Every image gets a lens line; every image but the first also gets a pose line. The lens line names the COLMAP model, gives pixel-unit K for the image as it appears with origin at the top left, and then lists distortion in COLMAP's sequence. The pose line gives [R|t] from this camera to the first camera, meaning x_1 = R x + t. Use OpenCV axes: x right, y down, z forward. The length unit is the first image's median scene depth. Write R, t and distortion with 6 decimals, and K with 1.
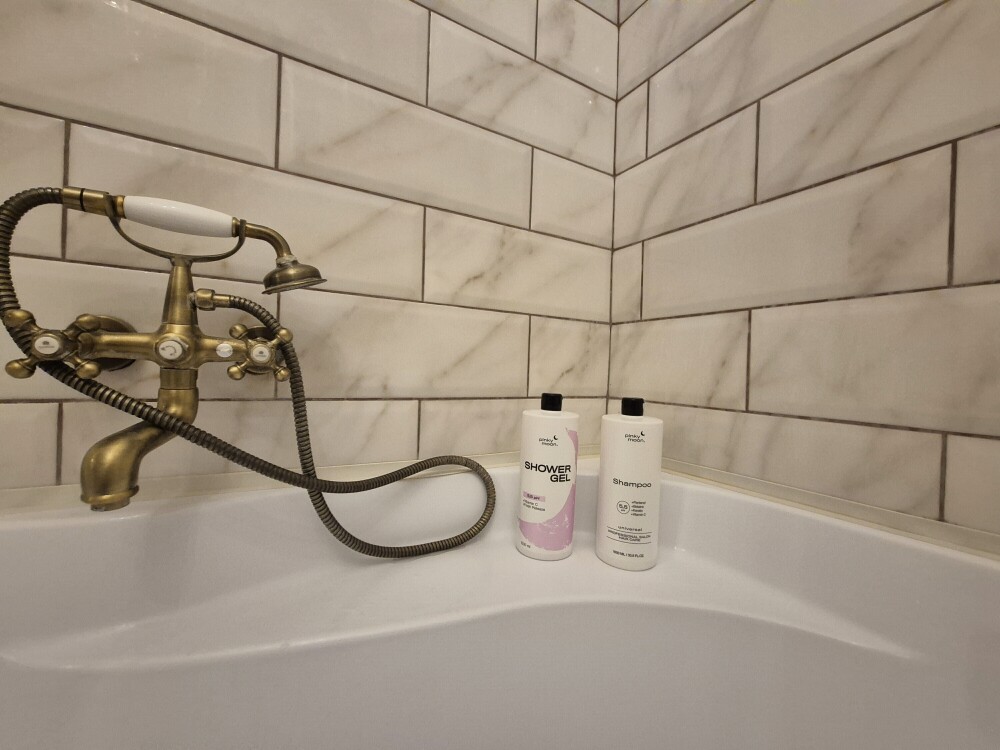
lens RADIAL K [[402.4, 0, 500.0], [0, 402.4, 375.0], [0, 0, 1]] dist [-0.000378, 0.000153]
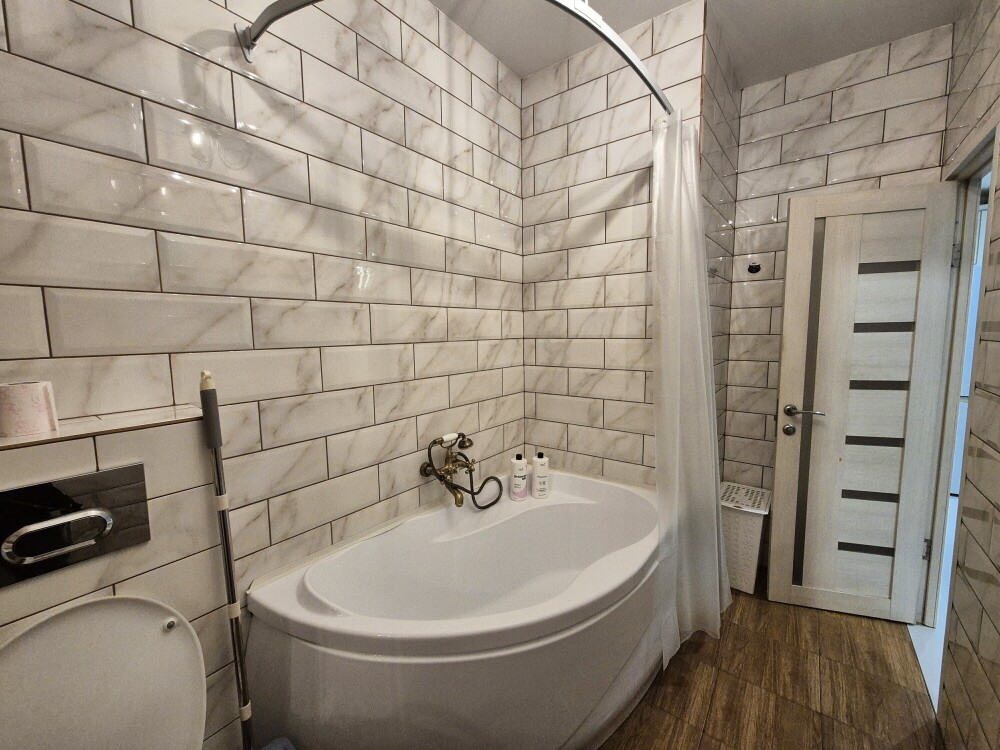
lens RADIAL K [[412.2, 0, 496.3], [0, 412.2, 373.4], [0, 0, 1]] dist [-0.003161, 0.003388]
pose [[0.921984, -0.086304, 0.377488, -1.369807], [0.046361, 0.992437, 0.113665, -1.092484], [-0.384443, -0.087297, 0.919012, -2.182305]]
